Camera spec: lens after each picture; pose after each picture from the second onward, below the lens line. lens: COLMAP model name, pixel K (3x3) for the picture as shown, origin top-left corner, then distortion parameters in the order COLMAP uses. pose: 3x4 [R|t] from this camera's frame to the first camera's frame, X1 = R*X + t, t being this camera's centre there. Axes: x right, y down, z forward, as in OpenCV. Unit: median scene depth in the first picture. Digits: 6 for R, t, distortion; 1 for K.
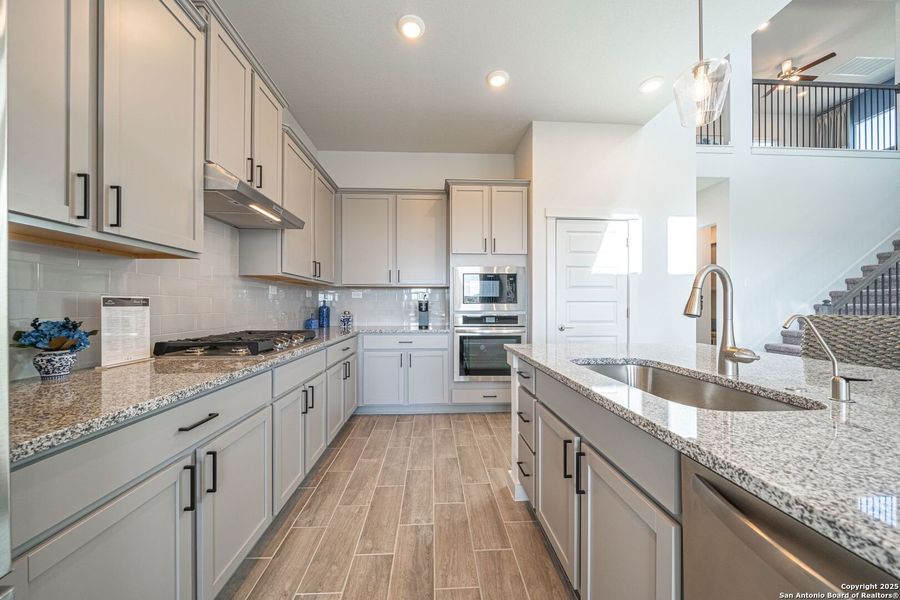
lens RADIAL K [[313.1, 0, 445.1], [0, 313.1, 305.5], [0, 0, 1]] dist [-0.008577, 0.000571]
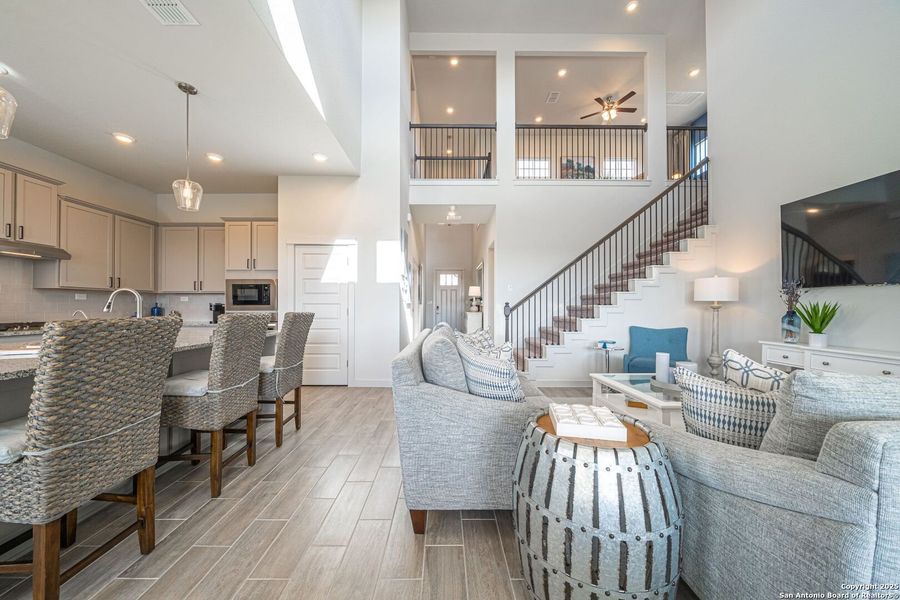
lens RADIAL K [[313.1, 0, 450.2], [0, 313.1, 304.9], [0, 0, 1]] dist [-0.008577, 0.000571]
pose [[0.999251, 0.000206, -0.038693, 1.134453], [-0.000382, 0.999990, -0.004530, -0.001630], [0.038691, 0.004542, 0.999241, -0.380550]]
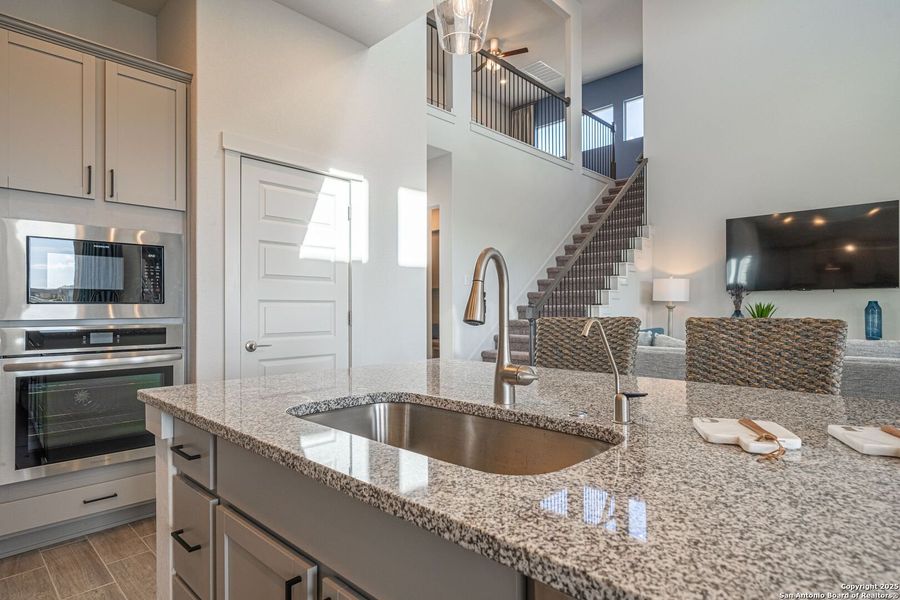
lens RADIAL K [[489.4, 0, 444.9], [0, 489.4, 306.1], [0, 0, 1]] dist [0.001156, -0.001033]
pose [[0.726953, -0.000226, 0.686687, 0.012517], [0.002701, 0.999993, -0.002530, 0.000311], [-0.686682, 0.003694, 0.726949, 0.099119]]
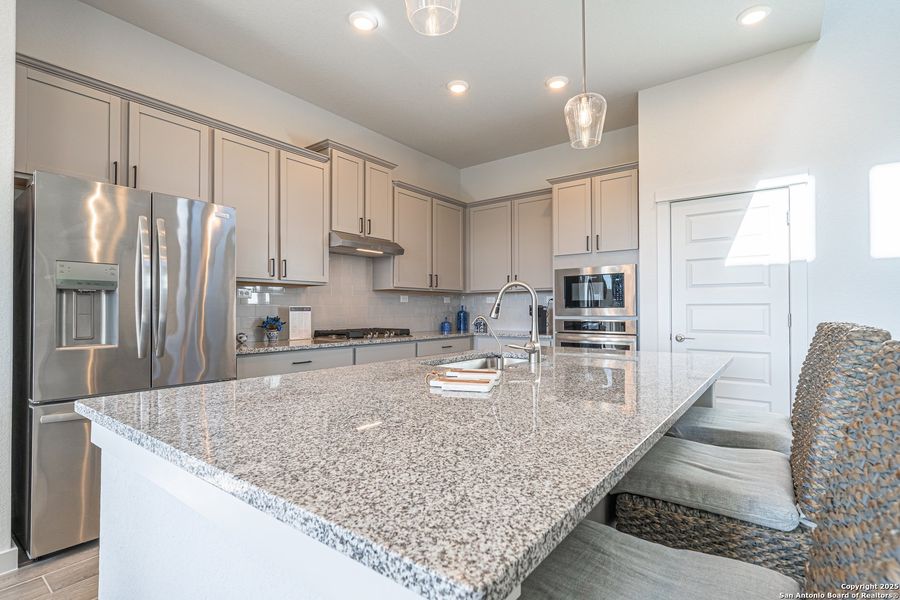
lens RADIAL K [[435.7, 0, 444.7], [0, 435.7, 302.0], [0, 0, 1]] dist [0.004957, -0.000129]
pose [[0.759133, -0.013746, -0.650790, 0.658976], [0.002070, 0.999823, -0.018704, -0.000691], [0.650932, 0.012852, 0.759027, -0.234149]]
